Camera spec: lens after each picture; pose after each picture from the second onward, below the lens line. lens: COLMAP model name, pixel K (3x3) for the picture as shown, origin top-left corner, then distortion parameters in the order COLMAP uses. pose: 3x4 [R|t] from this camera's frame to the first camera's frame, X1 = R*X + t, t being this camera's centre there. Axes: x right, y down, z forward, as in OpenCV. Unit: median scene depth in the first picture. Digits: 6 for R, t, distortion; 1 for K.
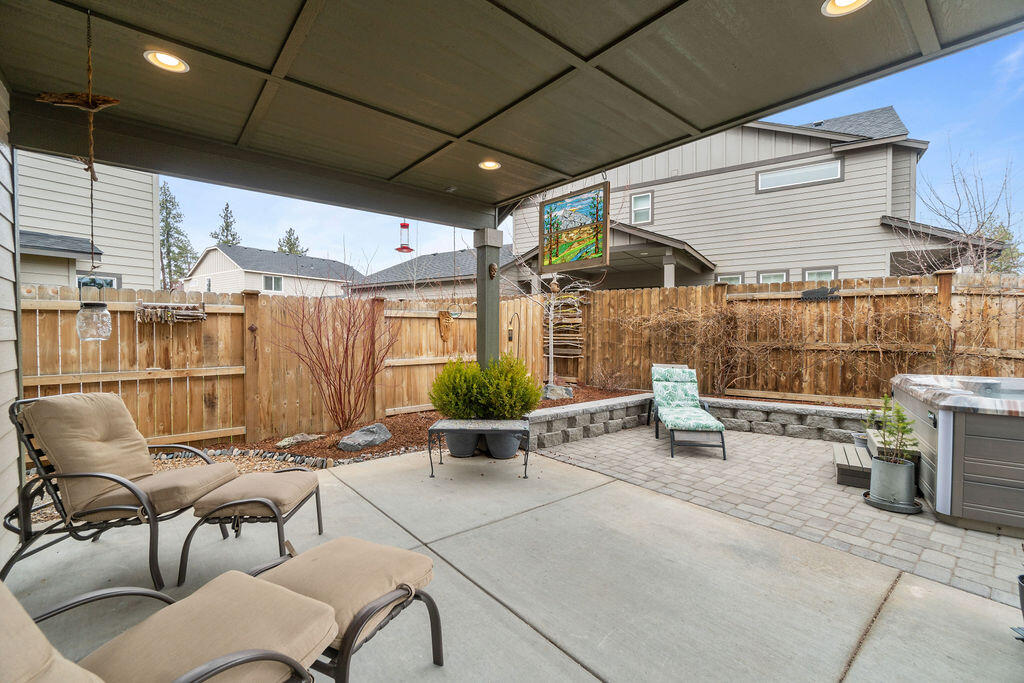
lens RADIAL K [[443.8, 0, 516.7], [0, 443.8, 340.0], [0, 0, 1]] dist [-0.005537, -0.000047]
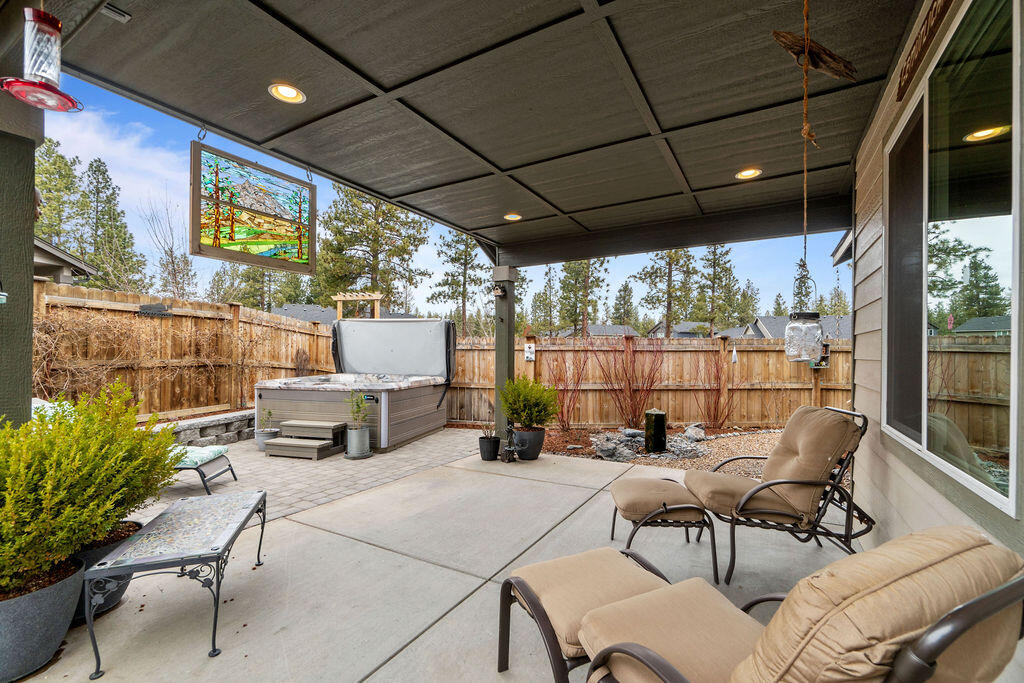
lens RADIAL K [[443.8, 0, 516.3], [0, 443.8, 348.5], [0, 0, 1]] dist [-0.005537, -0.000047]
pose [[-0.343719, 0.003798, 0.939065, -0.797651], [0.013828, 0.999904, 0.001018, -0.012849], [-0.938971, 0.013335, -0.343738, 0.921051]]
